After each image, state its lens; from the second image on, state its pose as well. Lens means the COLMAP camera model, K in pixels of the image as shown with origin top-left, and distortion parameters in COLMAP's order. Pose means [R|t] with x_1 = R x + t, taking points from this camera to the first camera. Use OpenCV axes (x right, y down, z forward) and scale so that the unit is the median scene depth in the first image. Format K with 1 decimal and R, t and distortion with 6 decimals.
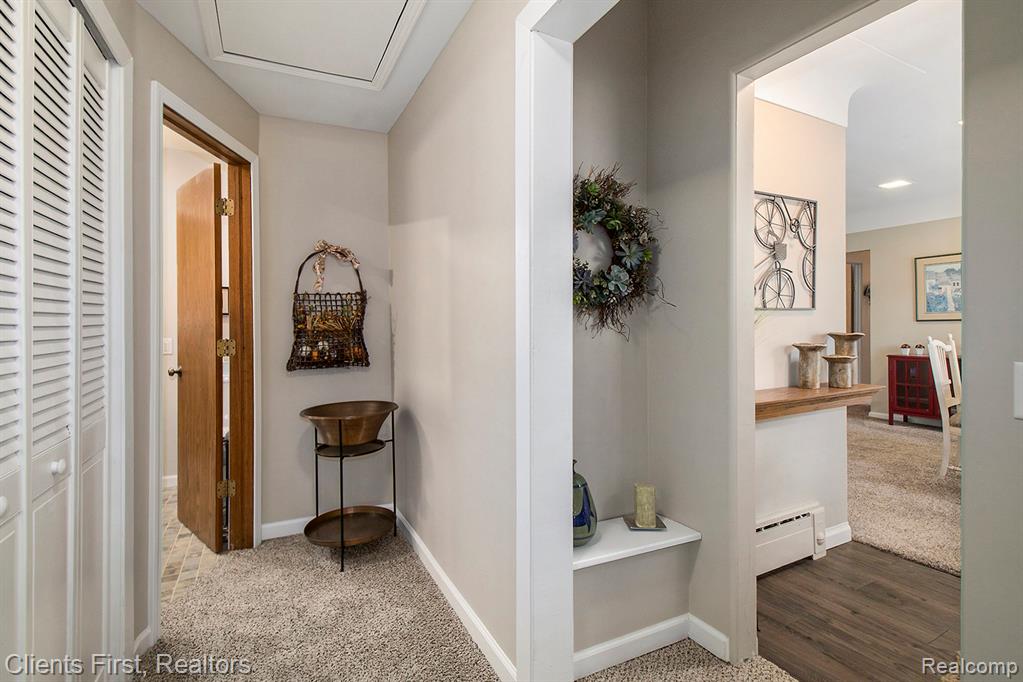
lens RADIAL K [[478.9, 0, 519.4], [0, 478.9, 319.1], [0, 0, 1]] dist [0.000667, -0.000476]
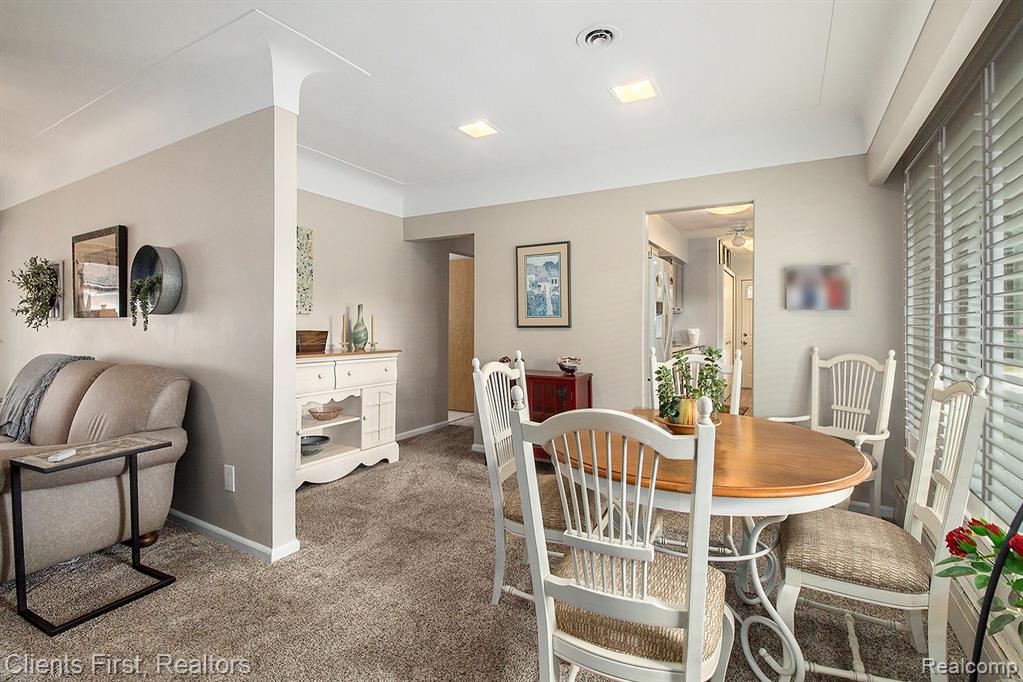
lens RADIAL K [[482.2, 0, 502.9], [0, 482.2, 318.7], [0, 0, 1]] dist [0.010303, -0.017153]
pose [[0.850618, 0.010057, 0.525687, 0.410441], [-0.008274, 0.999949, -0.005742, -0.005374], [-0.525719, 0.000535, 0.850658, 0.355267]]
